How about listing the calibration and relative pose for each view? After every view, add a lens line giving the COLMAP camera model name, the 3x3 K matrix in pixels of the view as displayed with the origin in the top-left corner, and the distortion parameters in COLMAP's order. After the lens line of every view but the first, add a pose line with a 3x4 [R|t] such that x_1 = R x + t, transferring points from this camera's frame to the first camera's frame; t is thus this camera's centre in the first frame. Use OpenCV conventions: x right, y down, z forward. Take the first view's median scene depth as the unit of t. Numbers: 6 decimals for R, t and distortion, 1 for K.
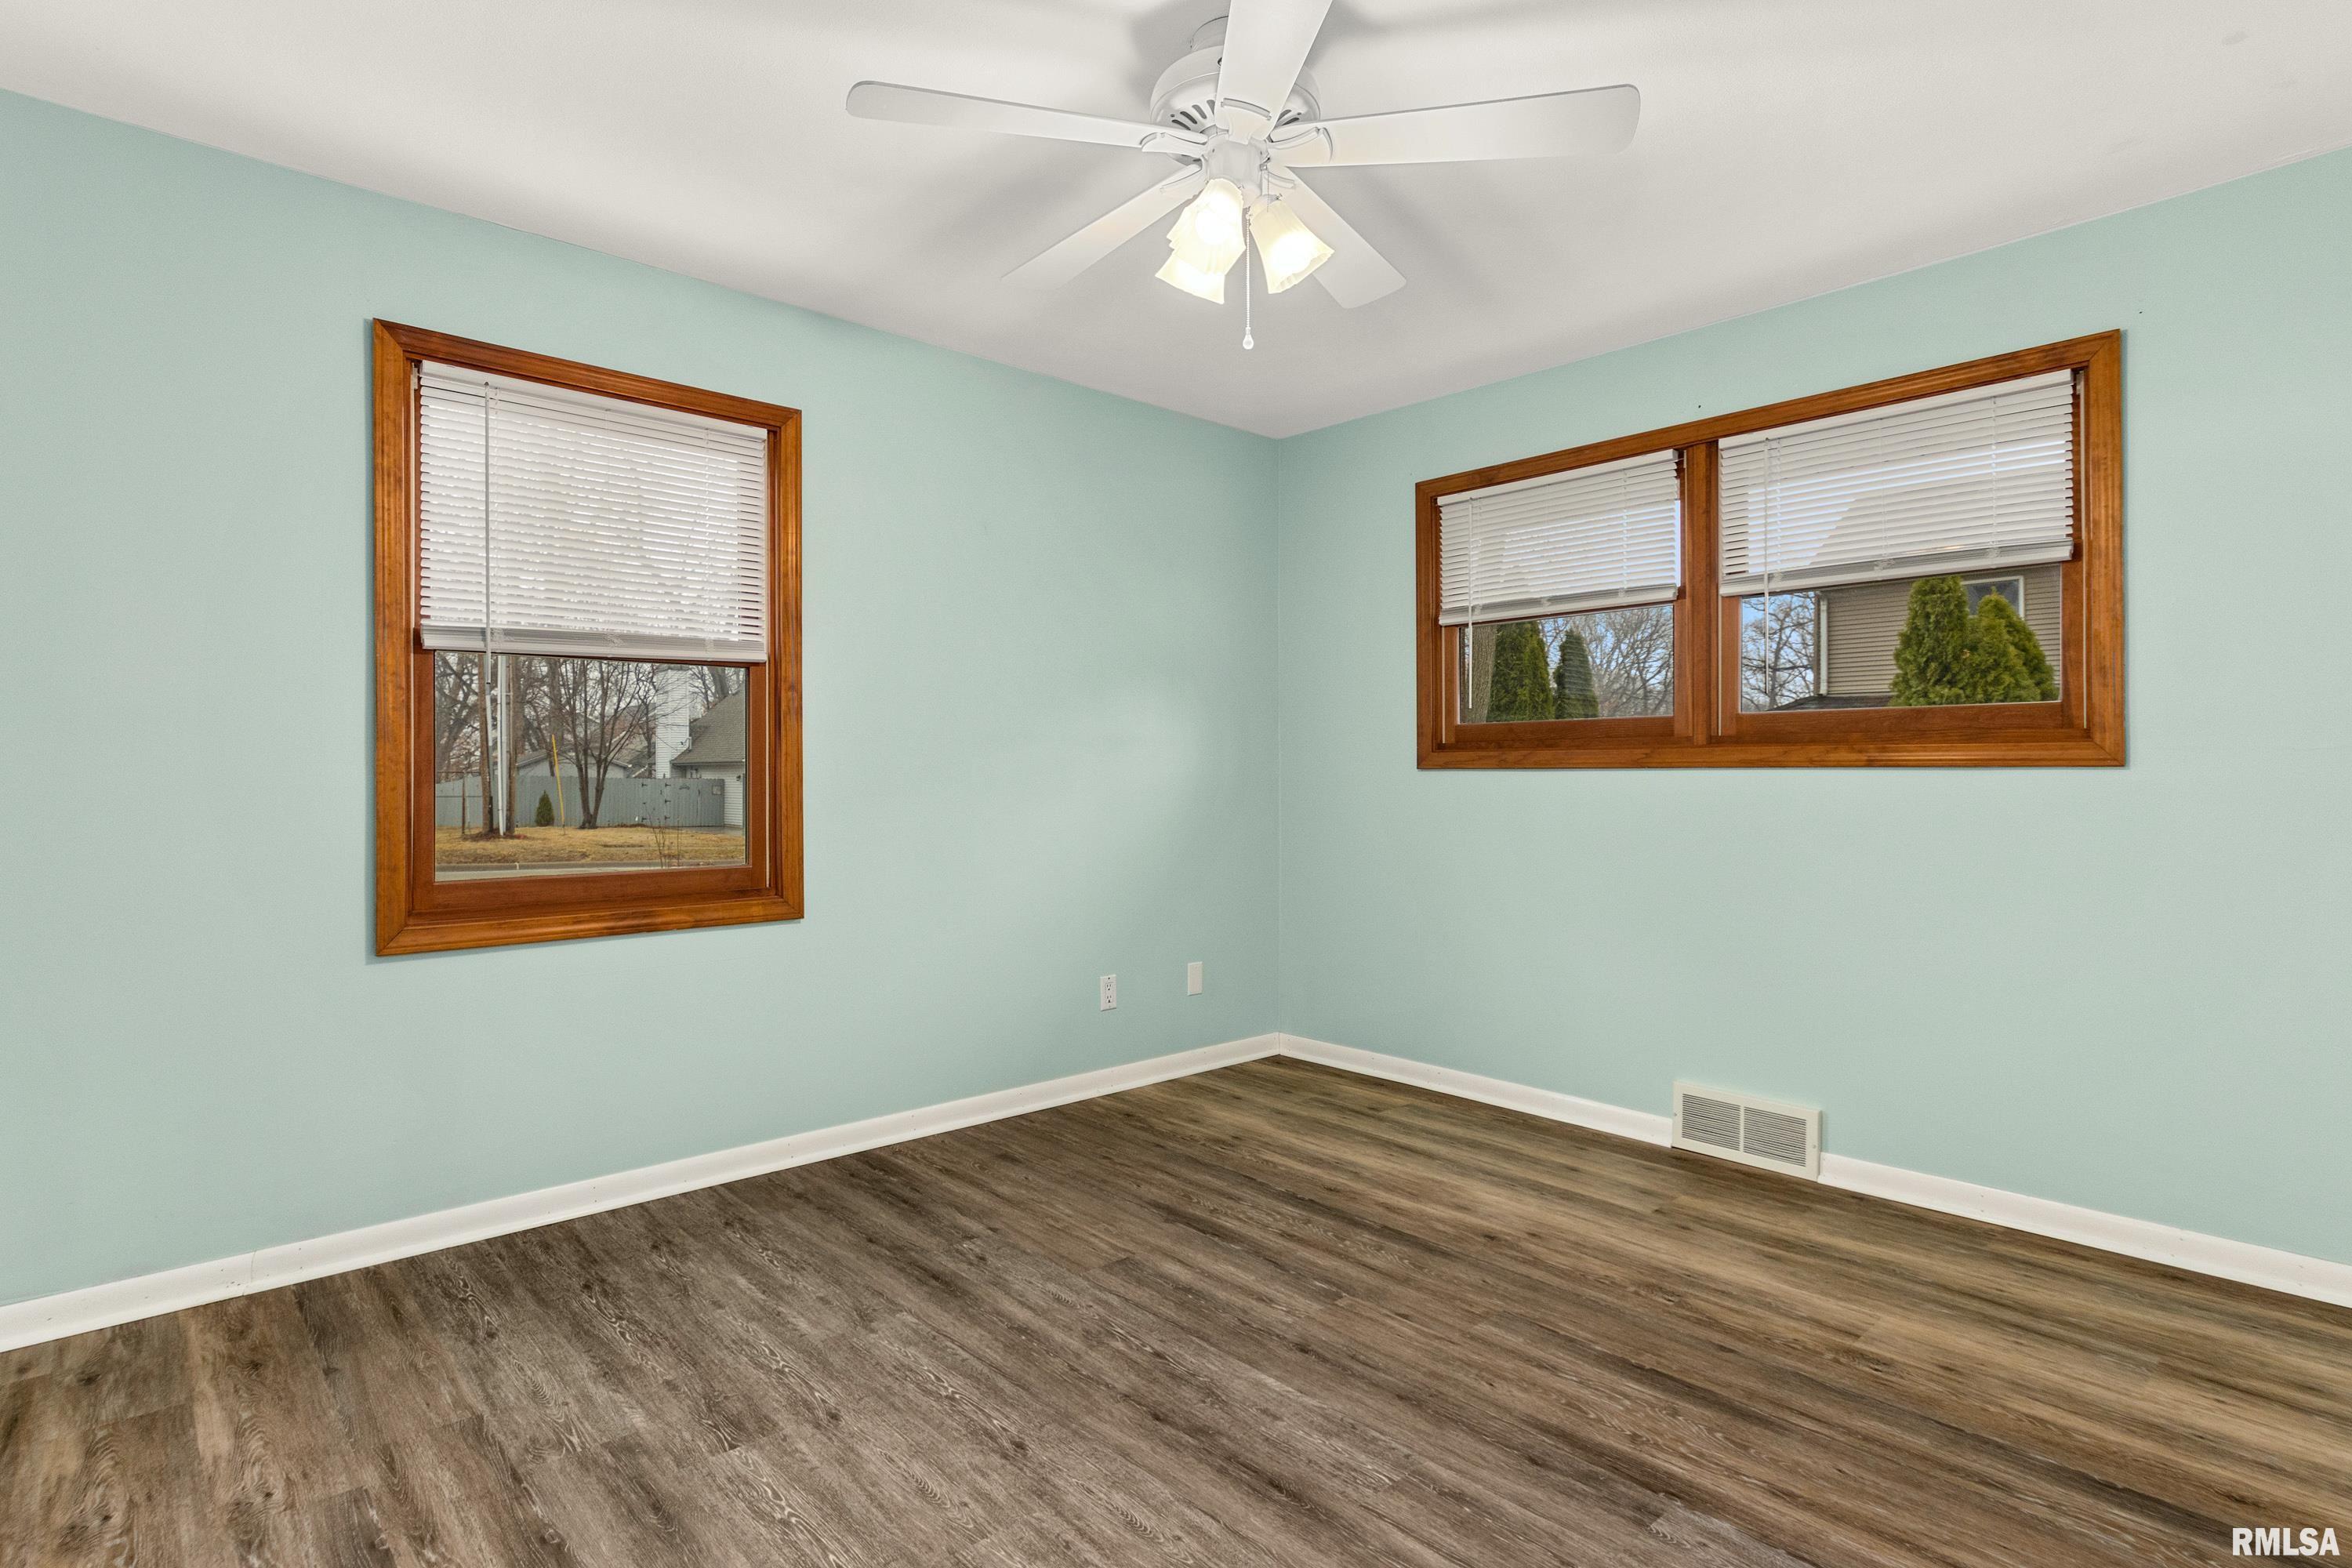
lens RADIAL K [[1227.2, 0, 1185.8], [0, 1227.2, 773.1], [0, 0, 1]] dist [0.002830, -0.000008]
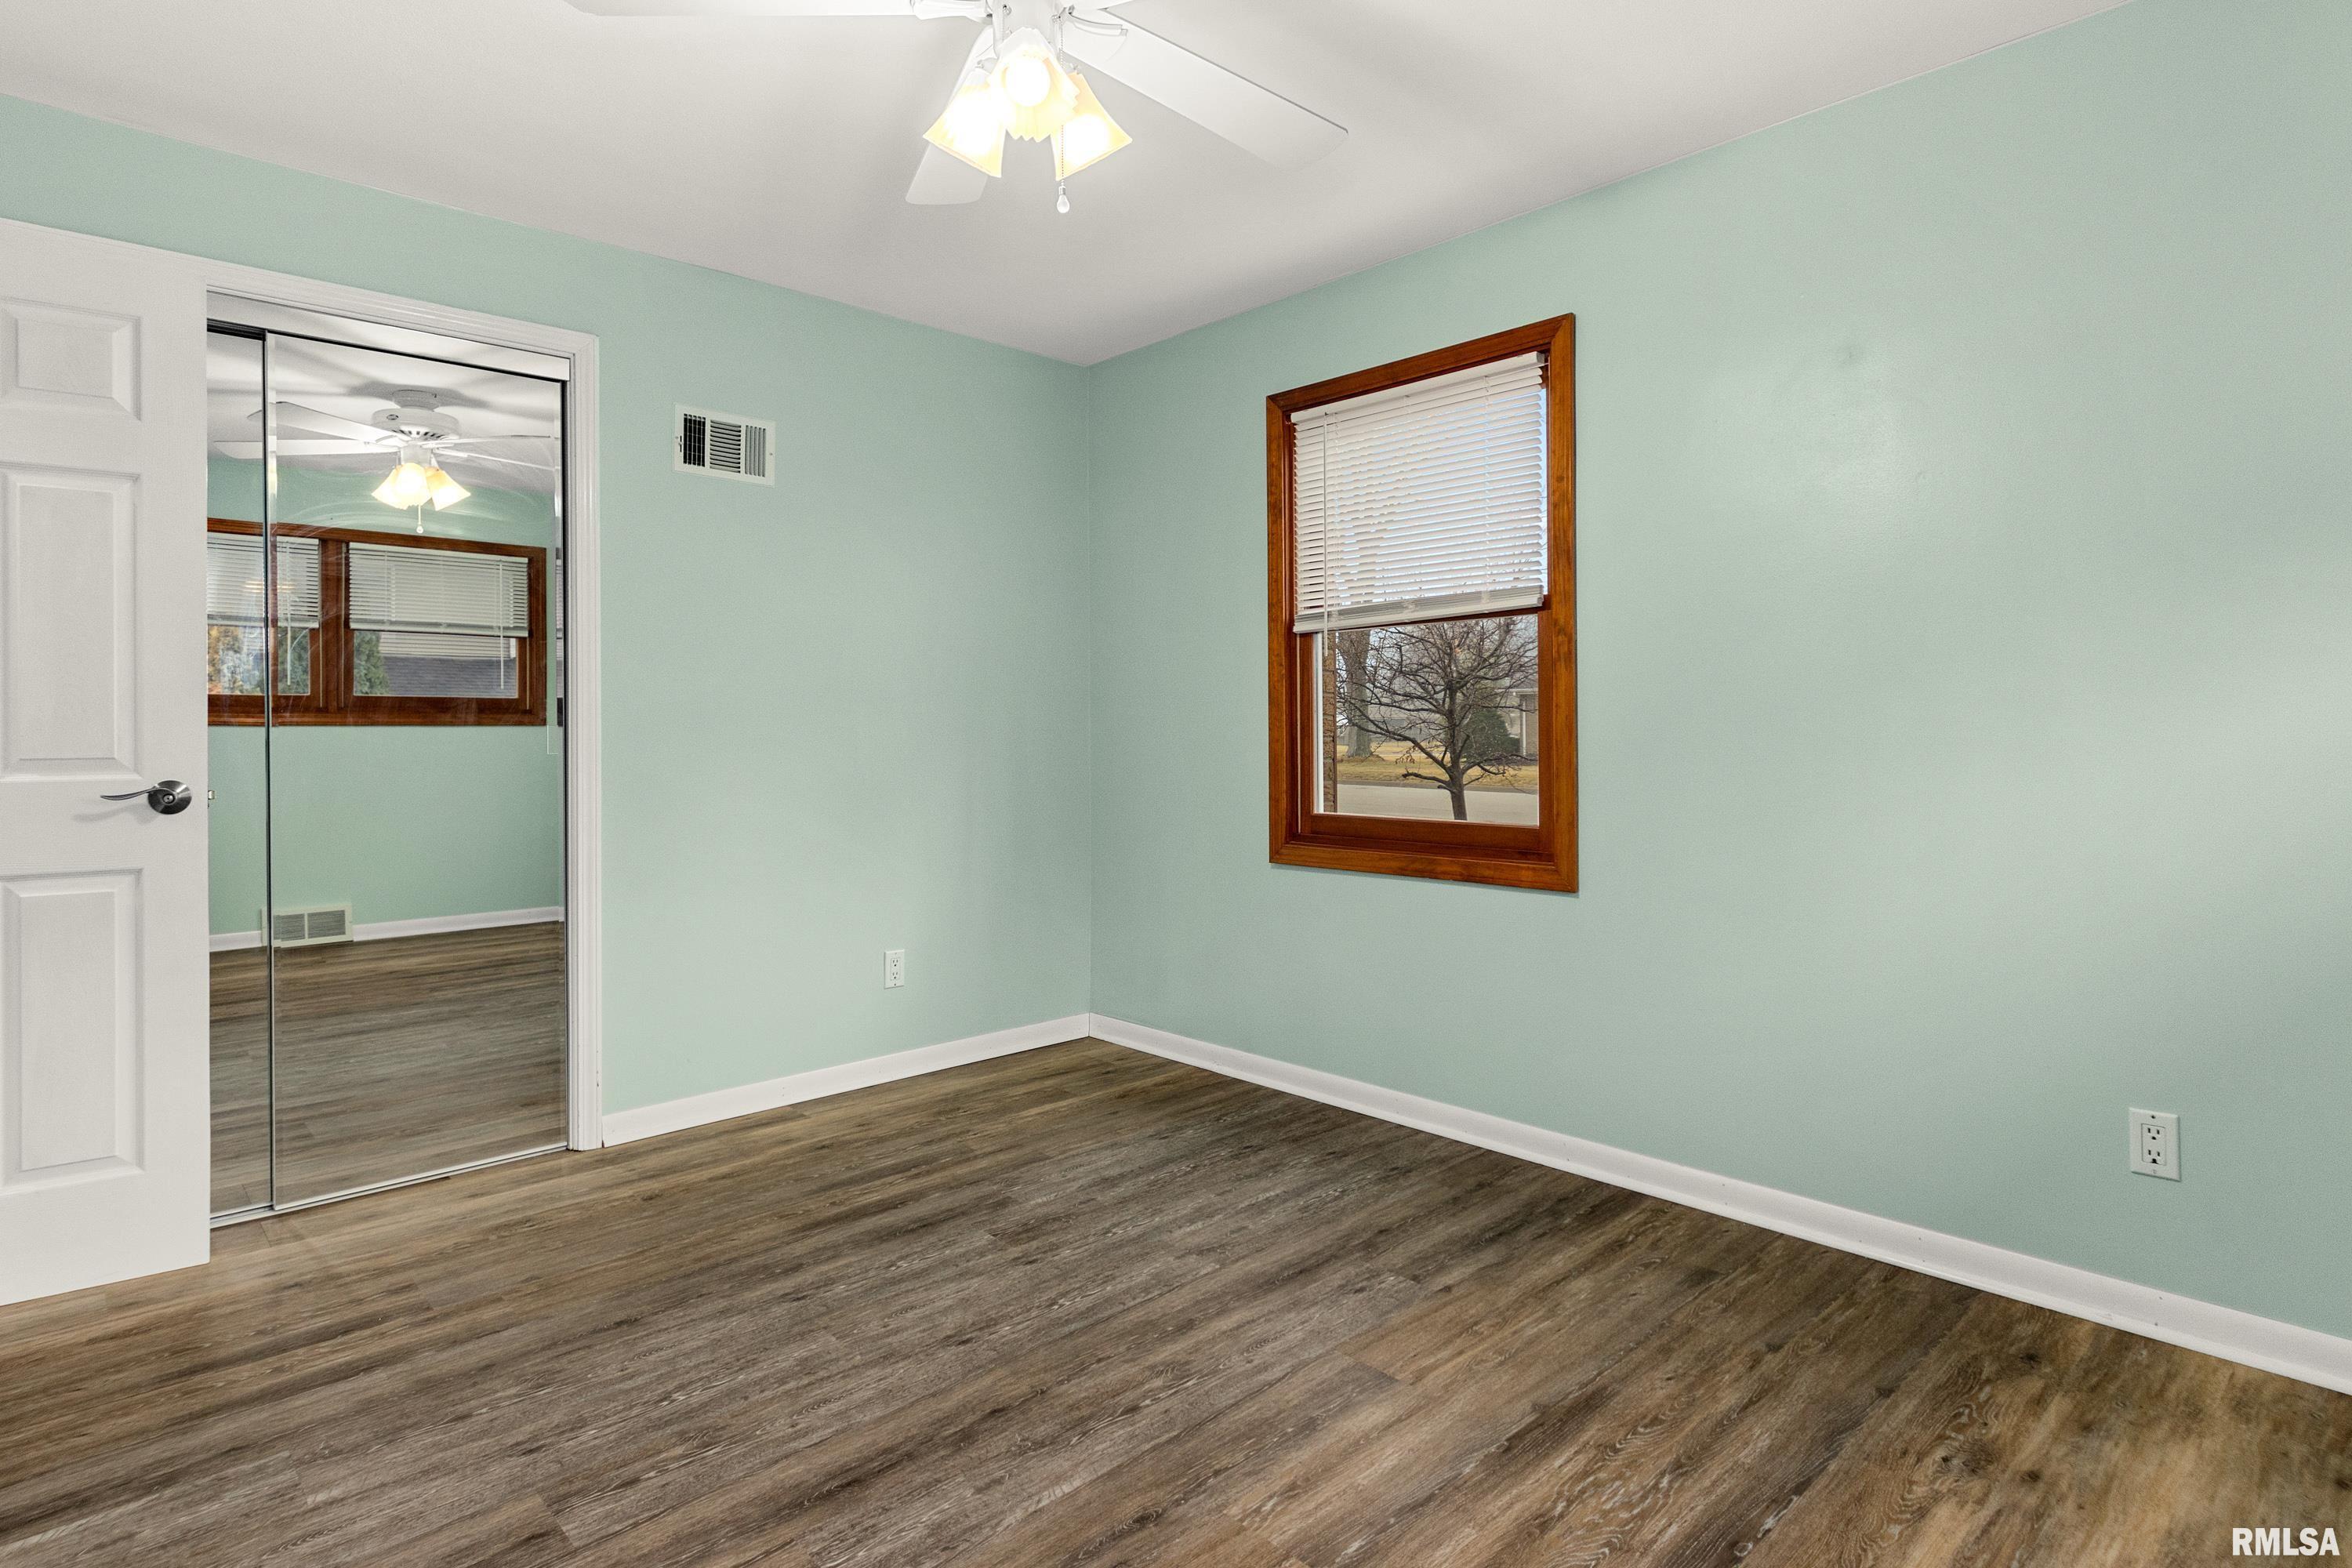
lens RADIAL K [[1227.2, 0, 1116.7], [0, 1227.2, 734.8], [0, 0, 1]] dist [0.002830, -0.000008]
pose [[-0.031660, 0.002780, -0.999495, 0.680021], [0.007947, 0.999965, 0.002530, 0.000994], [0.999467, -0.007863, -0.031681, 0.832938]]
